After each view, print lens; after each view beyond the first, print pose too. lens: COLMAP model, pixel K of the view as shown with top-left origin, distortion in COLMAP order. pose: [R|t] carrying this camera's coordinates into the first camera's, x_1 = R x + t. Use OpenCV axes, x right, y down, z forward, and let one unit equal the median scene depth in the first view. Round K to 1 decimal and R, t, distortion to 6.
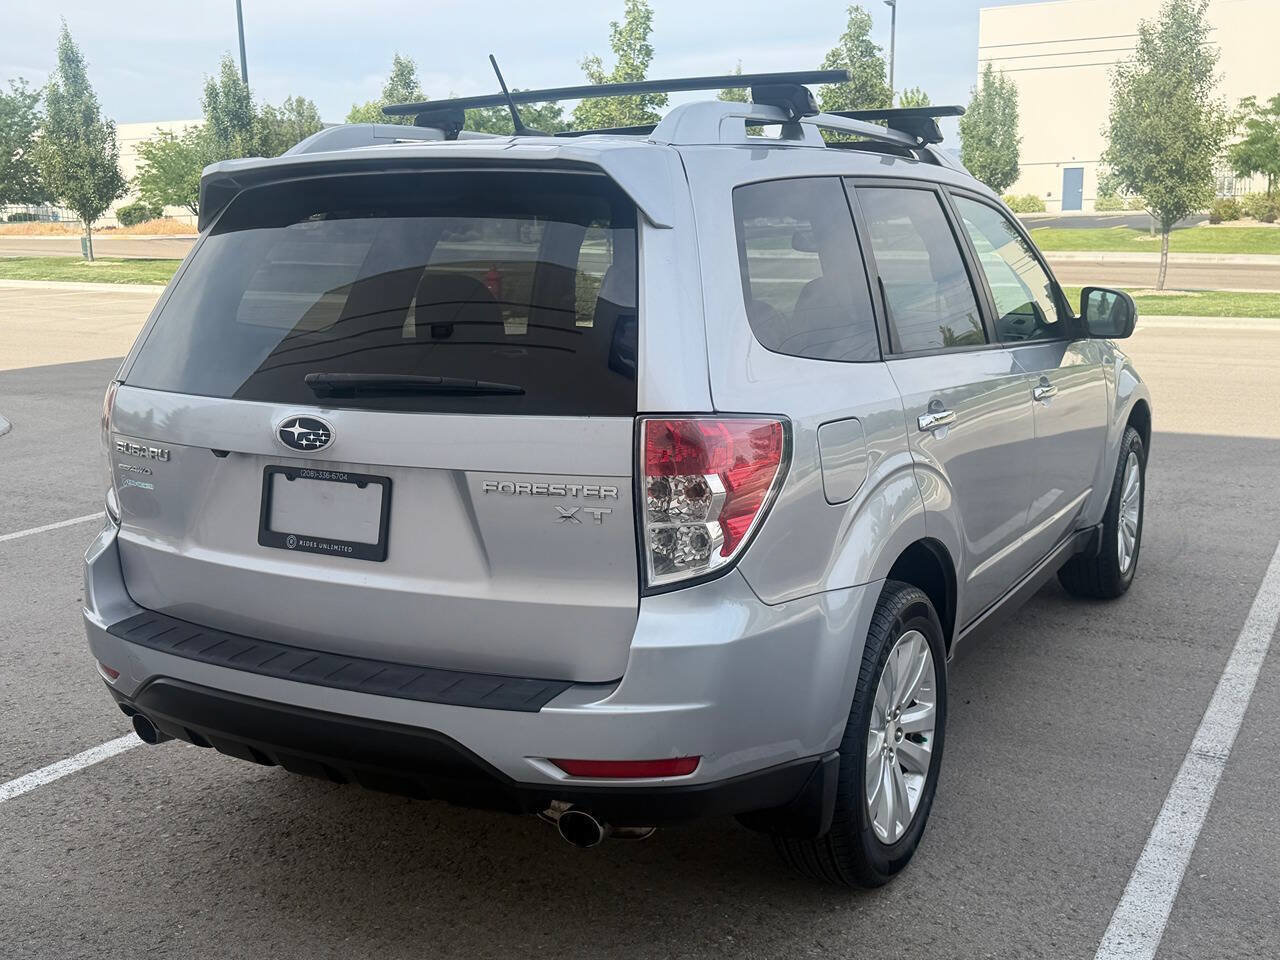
lens RADIAL K [[1321.3, 0, 640.0], [0, 1321.3, 480.0], [0, 0, 1]] dist [0.198492, -0.435651]
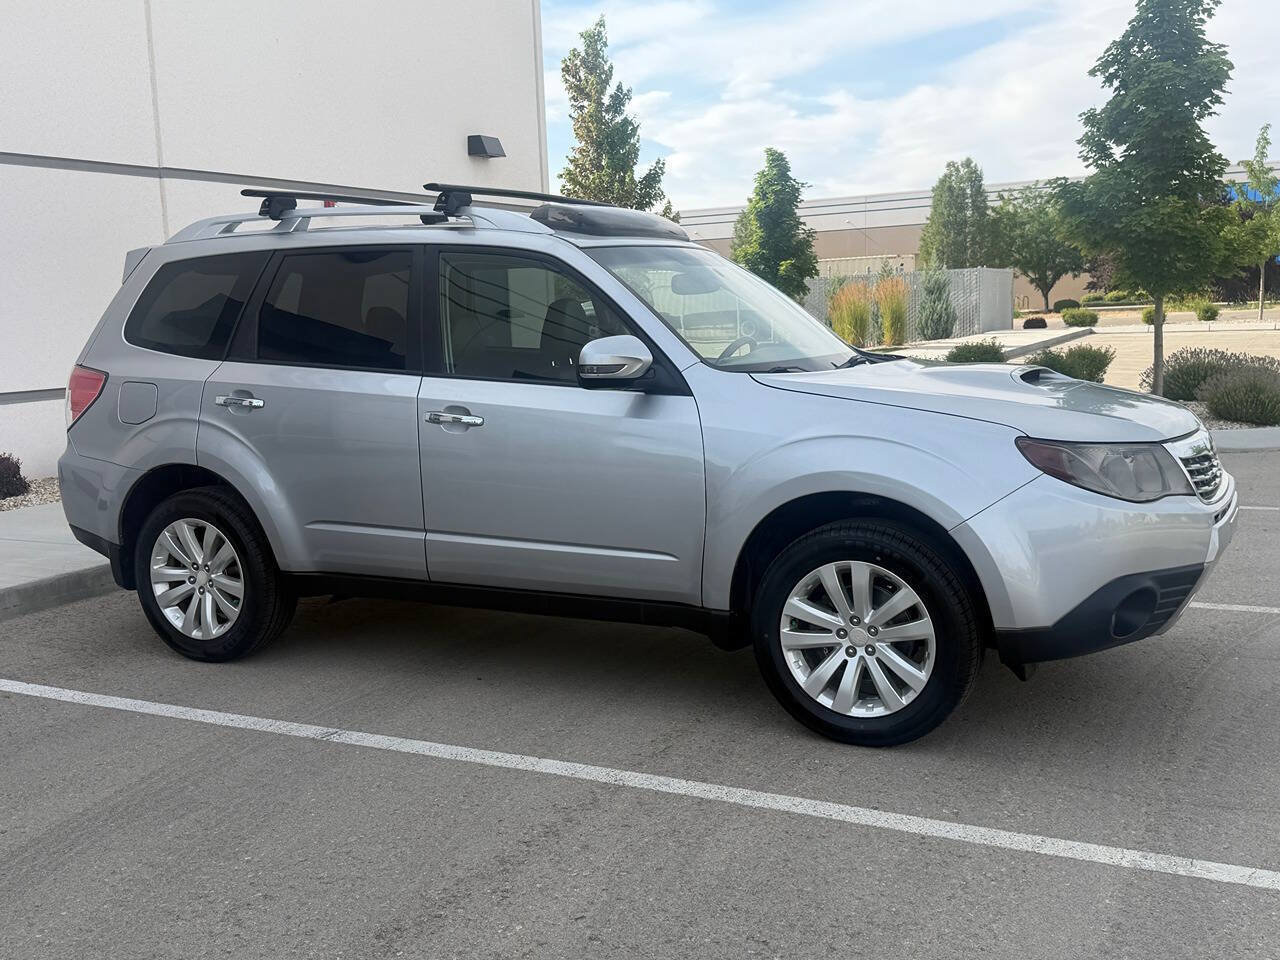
lens RADIAL K [[1321.3, 0, 640.0], [0, 1321.3, 480.0], [0, 0, 1]] dist [0.198492, -0.435651]
pose [[0.045779, 0.146934, -0.988086, 1.906873], [-0.159113, 0.977568, 0.137998, -0.260578], [0.986198, 0.150900, 0.068131, 1.428864]]
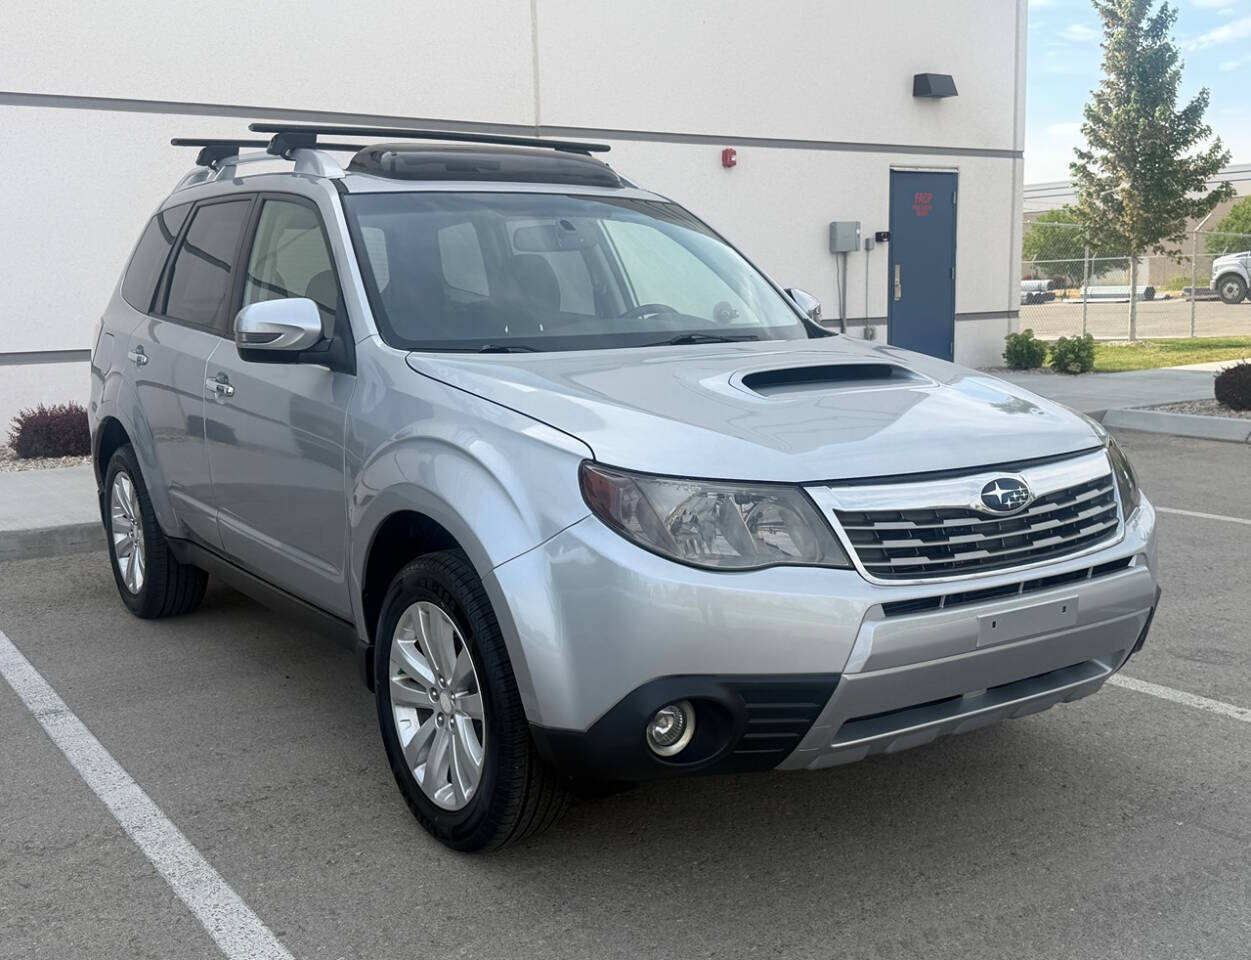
lens RADIAL K [[1326.3, 0, 640.8], [0, 1326.3, 474.0], [0, 0, 1]] dist [0.177856, -0.390116]
pose [[-0.429552, 0.157809, -0.889147, 1.444597], [-0.146403, 0.959417, 0.241009, -0.394630], [0.891096, 0.233700, -0.389015, 2.247491]]
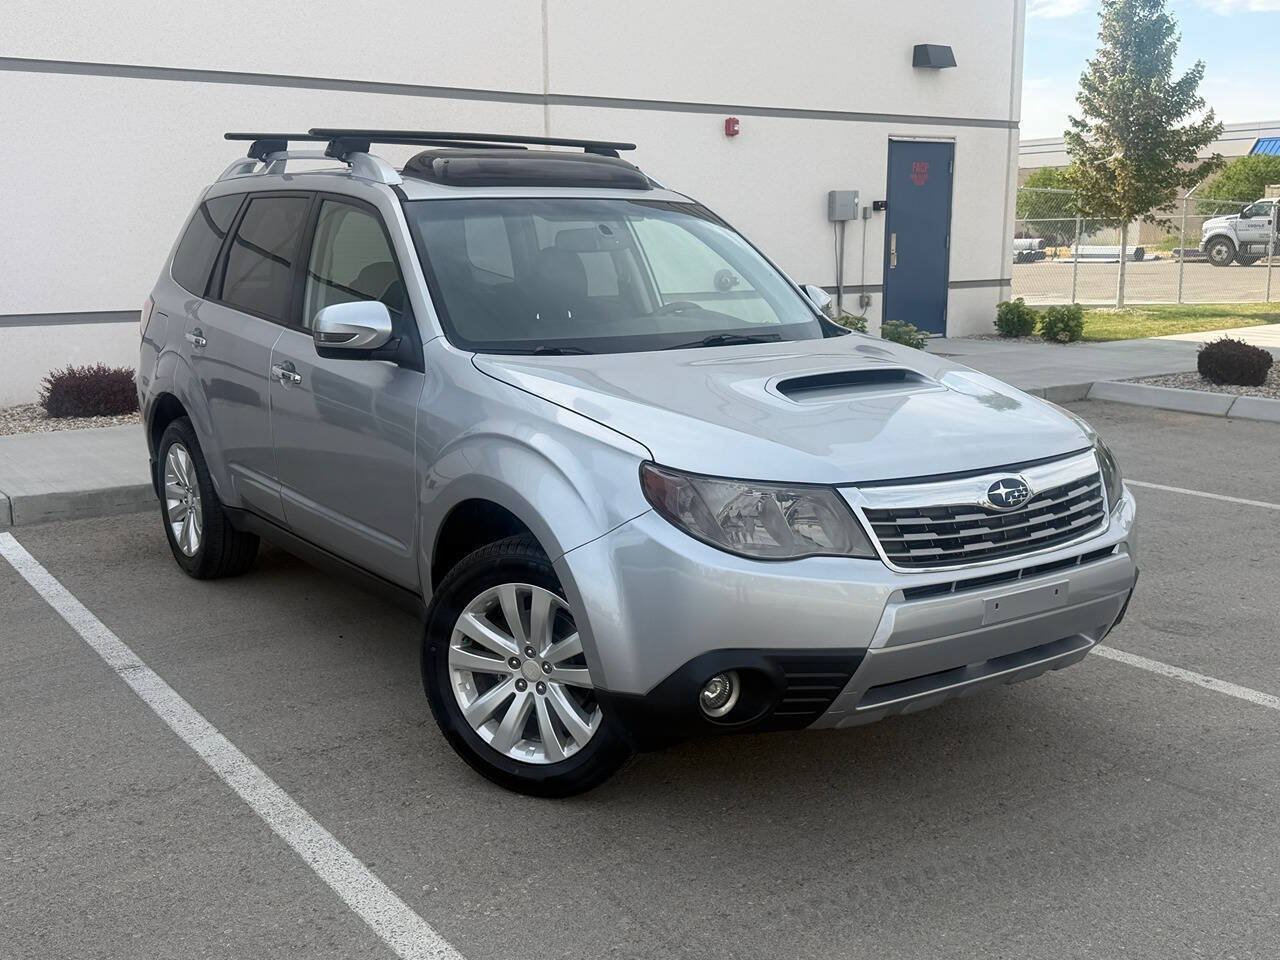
lens RADIAL K [[1321.3, 0, 640.0], [0, 1321.3, 480.0], [0, 0, 1]] dist [0.198492, -0.435651]
pose [[-0.423669, 0.188677, -0.885949, 1.571523], [-0.161520, 0.946655, 0.278846, -0.453735], [0.891300, 0.261237, -0.370593, 2.248125]]
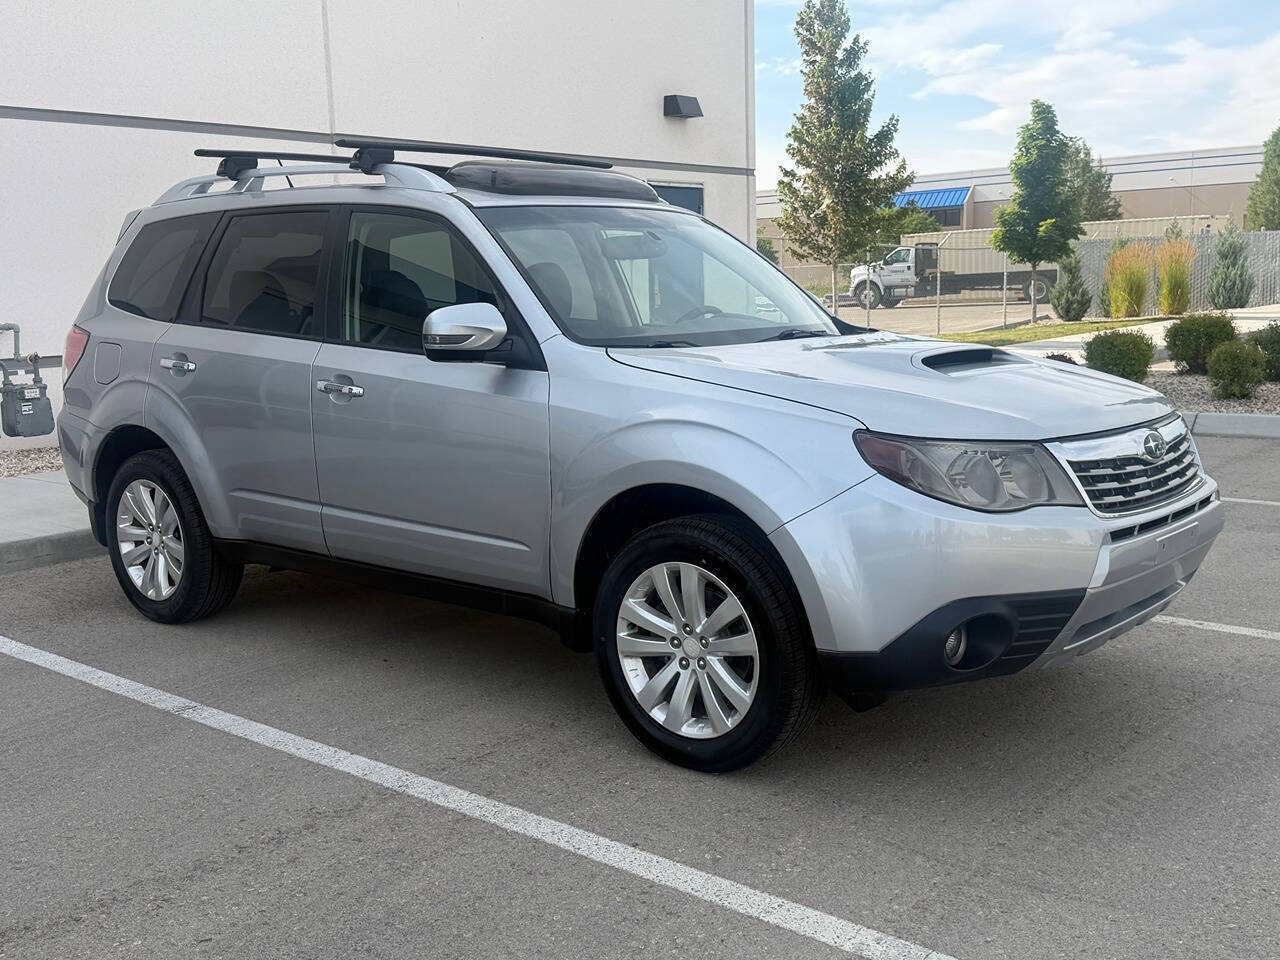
lens RADIAL K [[1321.3, 0, 640.0], [0, 1321.3, 480.0], [0, 0, 1]] dist [0.198492, -0.435651]
pose [[-0.180682, 0.170103, -0.968720, 1.751941], [-0.160616, 0.966606, 0.199689, -0.330842], [0.970338, 0.191672, -0.147327, 1.858502]]
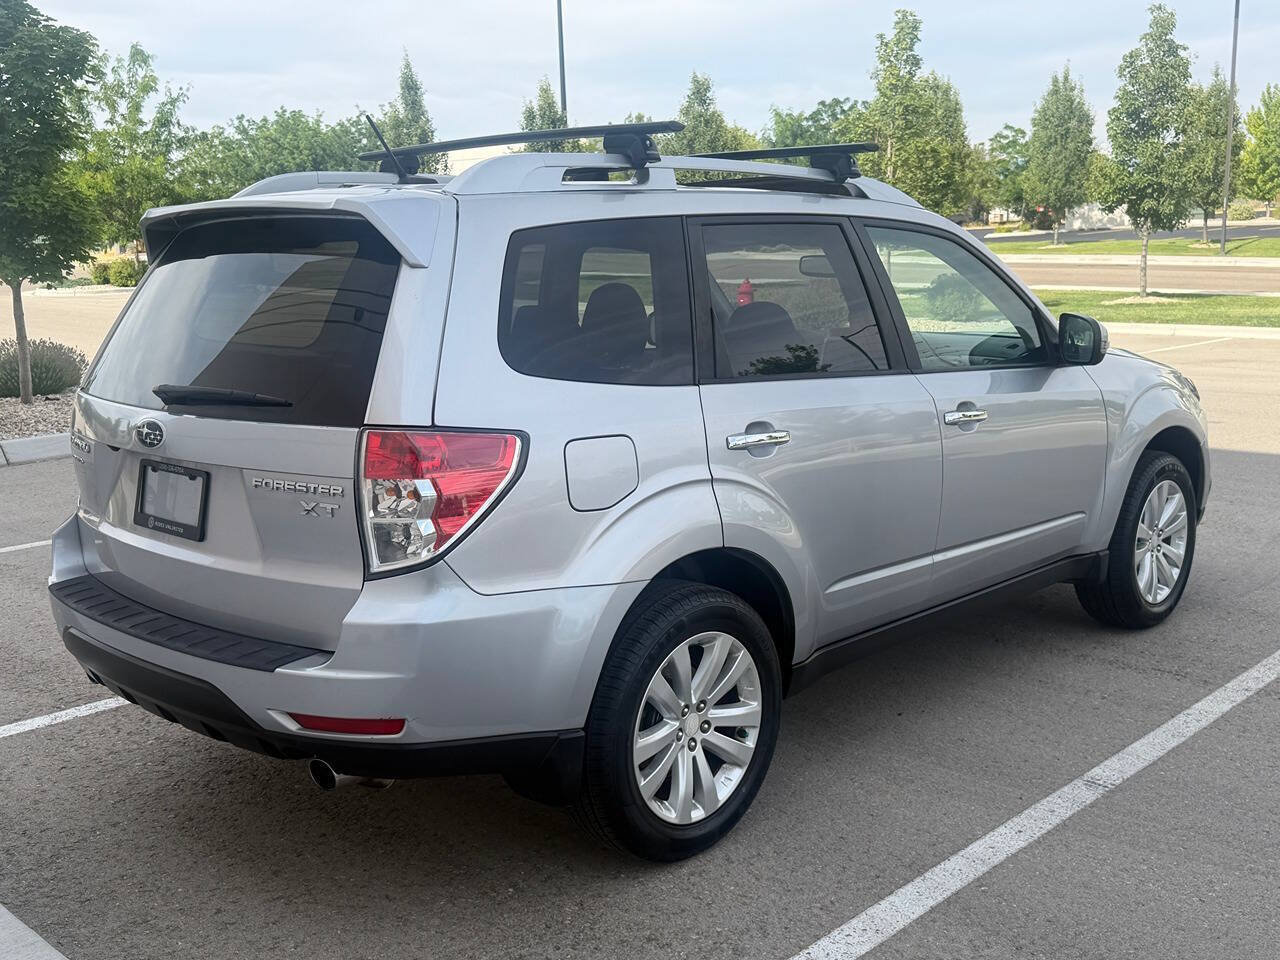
lens RADIAL K [[1321.3, 0, 640.0], [0, 1321.3, 480.0], [0, 0, 1]] dist [0.198492, -0.435651]
pose [[0.969145, 0.039684, -0.243278, 0.407259], [-0.041093, 0.999155, -0.000717, -0.008306], [0.243044, 0.010692, 0.969956, -0.070680]]
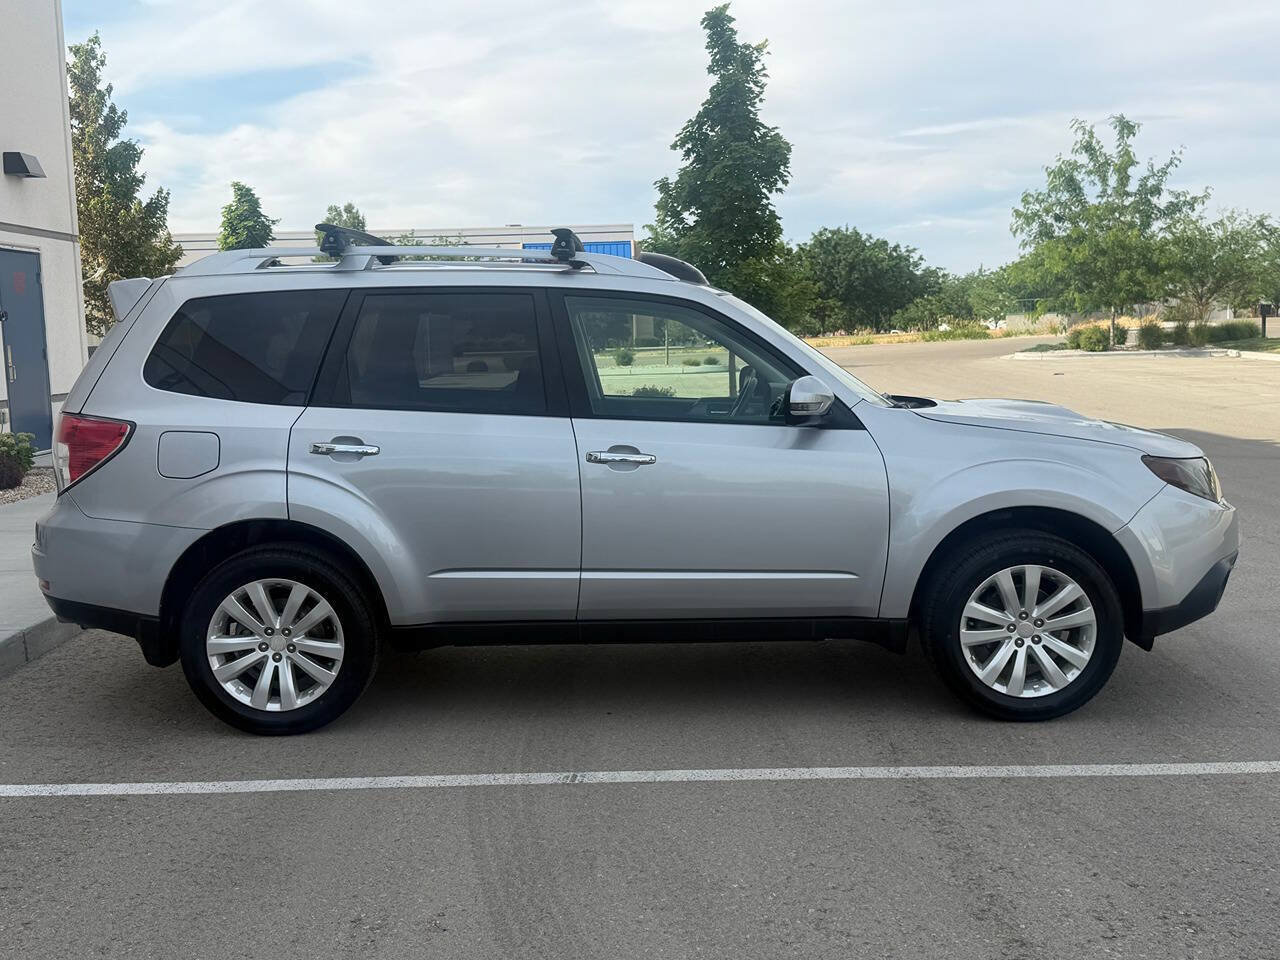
lens RADIAL K [[1321.3, 0, 640.0], [0, 1321.3, 480.0], [0, 0, 1]] dist [0.198492, -0.435651]
pose [[0.502575, 0.105248, -0.858103, 1.736611], [-0.152805, 0.987749, 0.031654, -0.113571], [0.850922, 0.115214, 0.512501, 0.541543]]
